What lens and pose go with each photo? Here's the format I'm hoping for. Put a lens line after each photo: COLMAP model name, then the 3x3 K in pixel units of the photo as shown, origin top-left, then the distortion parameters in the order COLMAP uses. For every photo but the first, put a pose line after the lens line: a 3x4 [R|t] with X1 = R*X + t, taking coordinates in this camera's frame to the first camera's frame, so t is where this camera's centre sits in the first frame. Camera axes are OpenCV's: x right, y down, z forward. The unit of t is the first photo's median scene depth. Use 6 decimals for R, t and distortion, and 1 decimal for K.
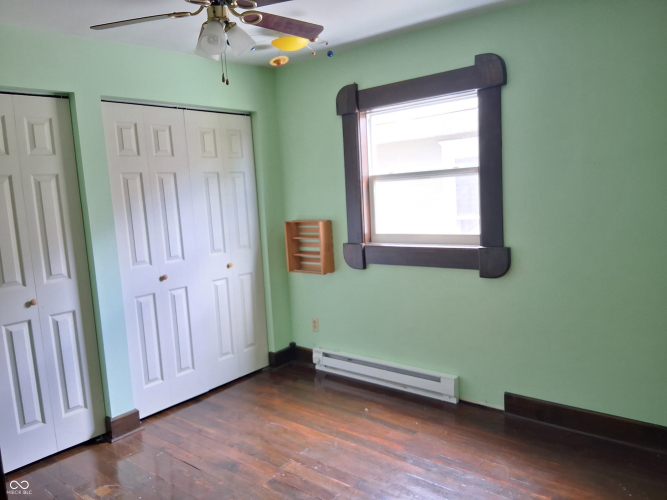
lens RADIAL K [[503.4, 0, 332.8], [0, 503.4, 248.3], [0, 0, 1]] dist [0.035779, -0.037197]
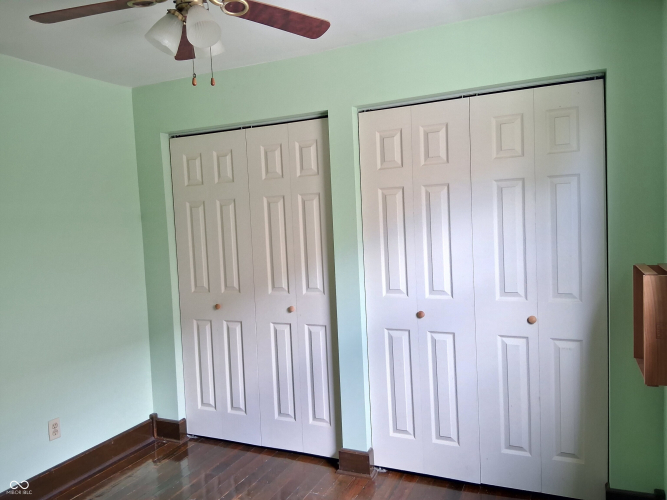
lens RADIAL K [[583.2, 0, 331.2], [0, 583.2, 250.7], [0, 0, 1]] dist [0.044333, -0.038583]
pose [[0.216148, 0.098871, -0.971342, 0.498350], [-0.085527, 0.992953, 0.082039, -0.100741], [0.972607, 0.065344, 0.223081, 0.600888]]
